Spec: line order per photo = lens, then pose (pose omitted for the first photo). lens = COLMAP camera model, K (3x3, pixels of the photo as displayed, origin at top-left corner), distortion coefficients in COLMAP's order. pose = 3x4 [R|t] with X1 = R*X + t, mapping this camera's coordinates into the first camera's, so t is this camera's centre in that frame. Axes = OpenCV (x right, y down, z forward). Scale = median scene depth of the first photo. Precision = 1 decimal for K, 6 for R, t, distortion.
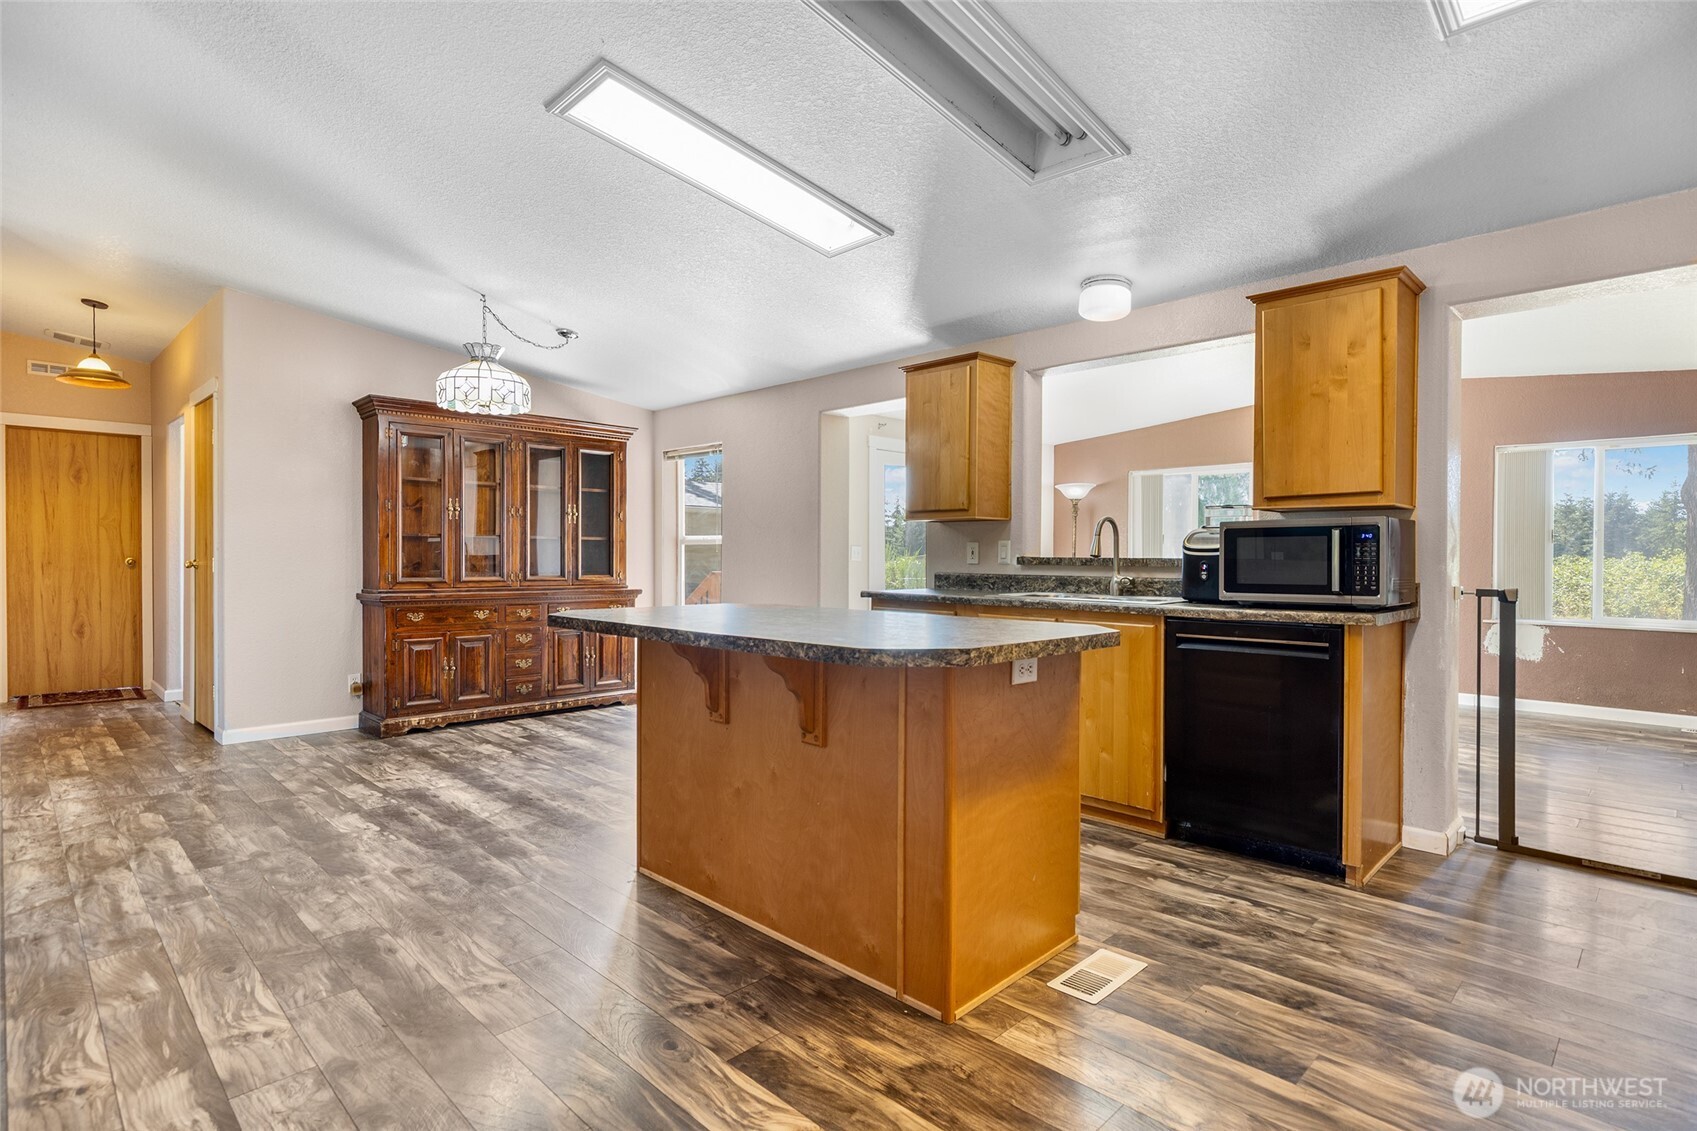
lens RADIAL K [[838.0, 0, 859.8], [0, 838.0, 577.1], [0, 0, 1]] dist [-0.000989, 0.000238]
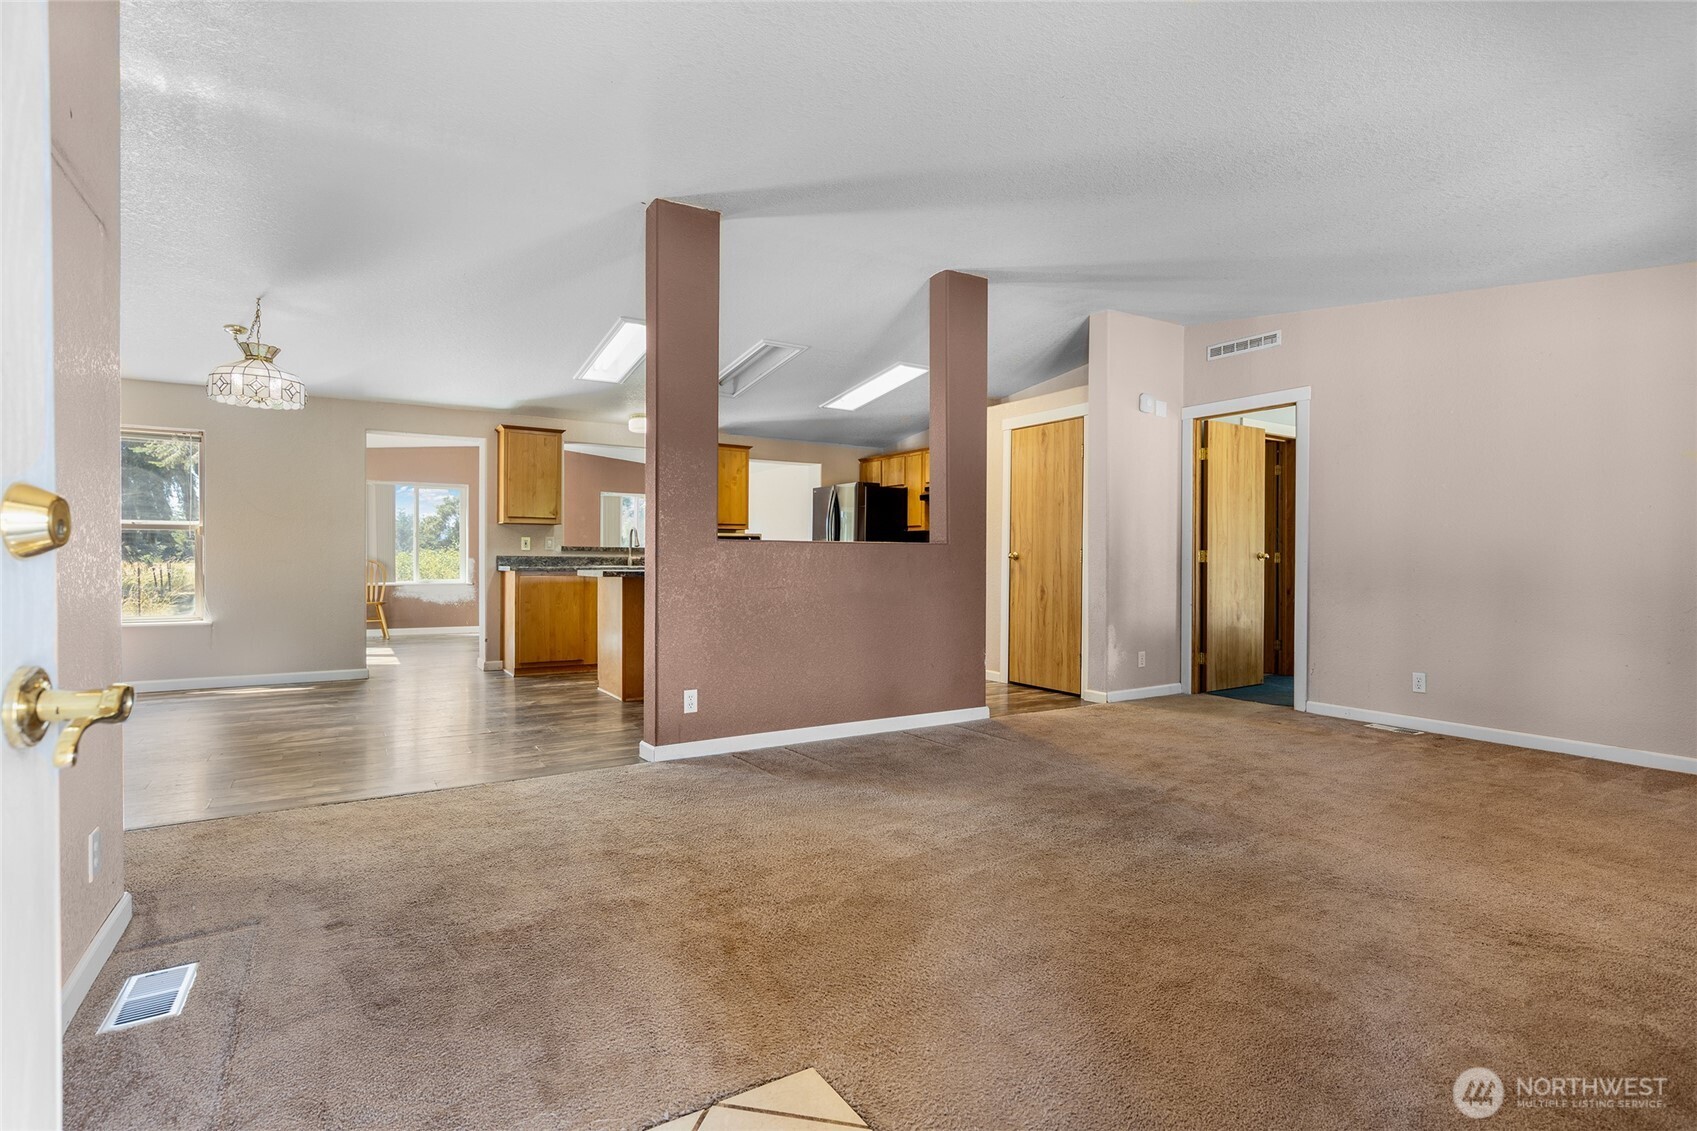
lens RADIAL K [[838.0, 0, 862.0], [0, 838.0, 559.7], [0, 0, 1]] dist [-0.000989, 0.000238]
pose [[0.253947, 0.001802, 0.967216, -1.965902], [0.019181, 0.999792, -0.006899, 0.041049], [-0.967028, 0.020304, 0.253860, -0.065859]]
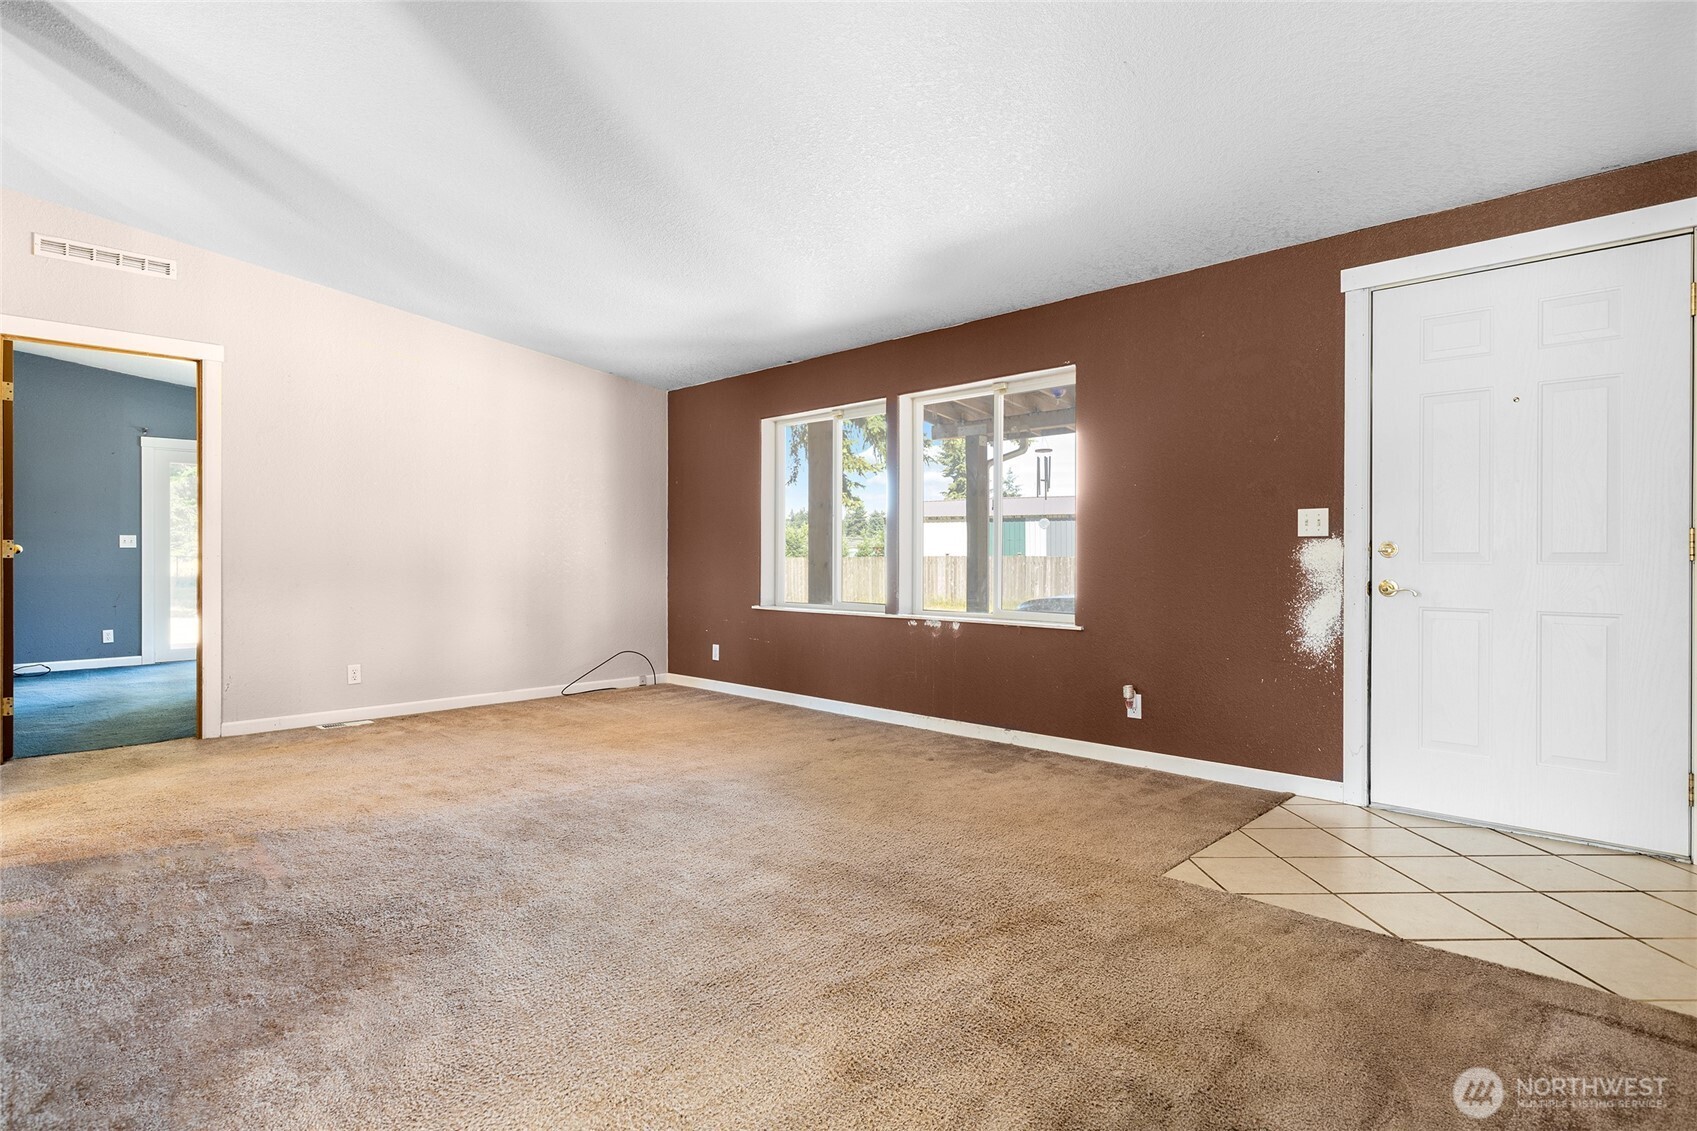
lens RADIAL K [[887.8, 0, 854.8], [0, 887.8, 558.2], [0, 0, 1]] dist [0.006215, 0.000524]
pose [[-0.999994, -0.001459, -0.003063, -1.104677], [-0.001548, 0.999573, 0.029190, 0.004649], [0.003019, 0.029194, -0.999569, 1.079461]]
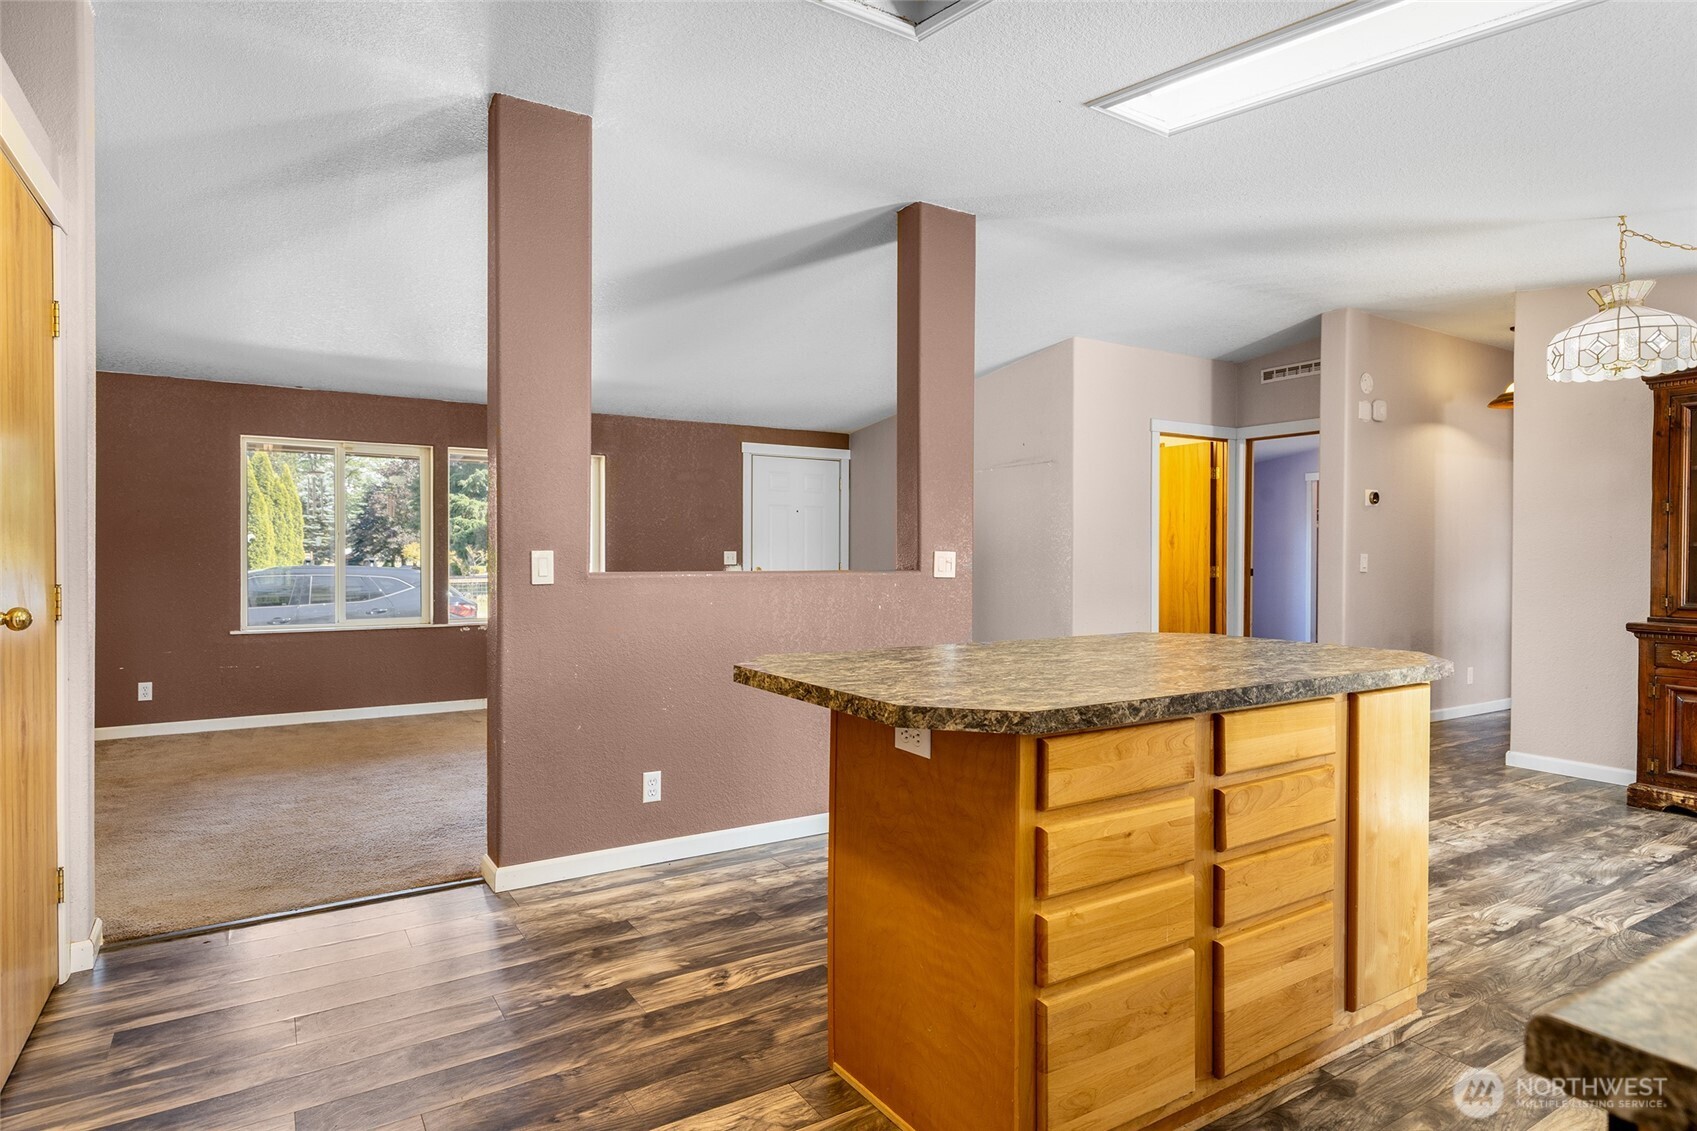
lens RADIAL K [[940.2, 0, 855.7], [0, 940.2, 571.4], [0, 0, 1]] dist [0.001541, 0.000858]
pose [[-0.216346, 0.015929, -0.976187, 0.753873], [-0.029813, 0.999293, 0.022913, -0.041675], [0.975861, 0.034060, -0.215718, 0.813565]]
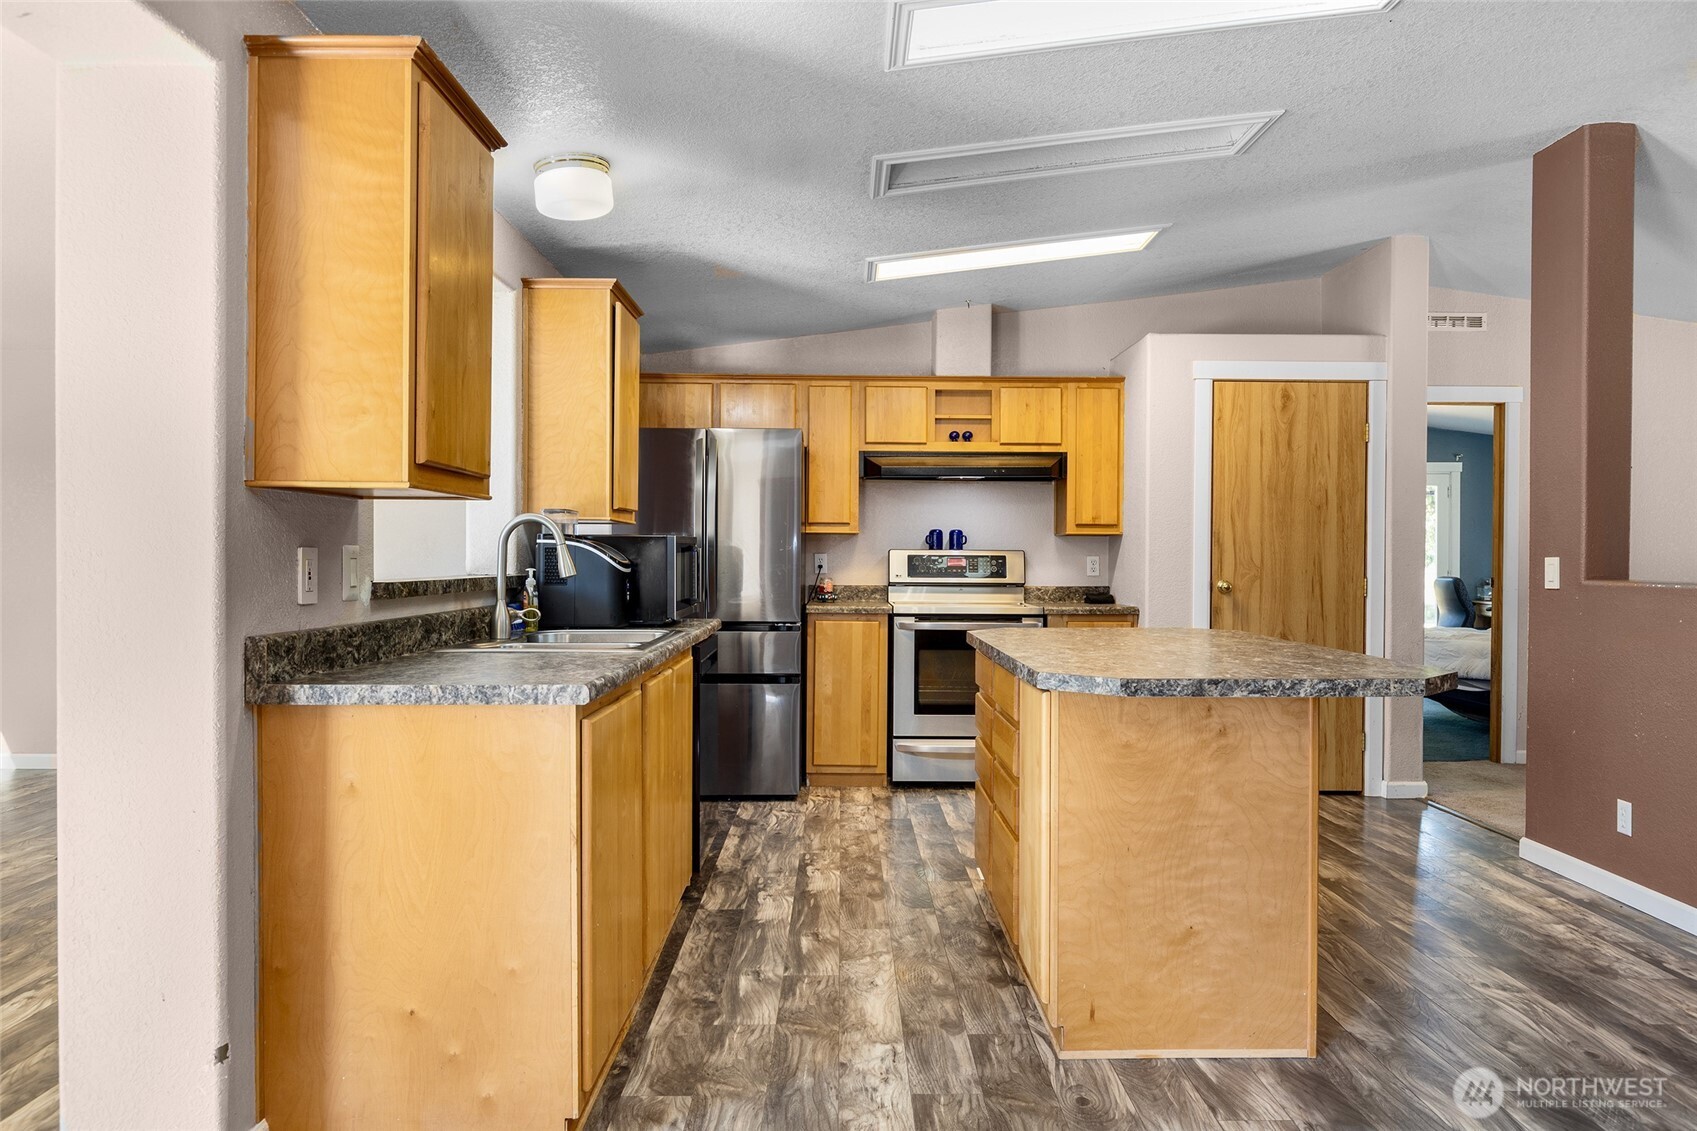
lens RADIAL K [[1154.1, 0, 842.4], [0, 1154.1, 569.8], [0, 0, 1]] dist [-0.000984, 0.000052]
pose [[-0.705232, -0.015181, 0.708814, -0.630443], [0.011705, 0.999385, 0.033051, -0.071496], [-0.708880, 0.031605, -0.704620, 1.858026]]
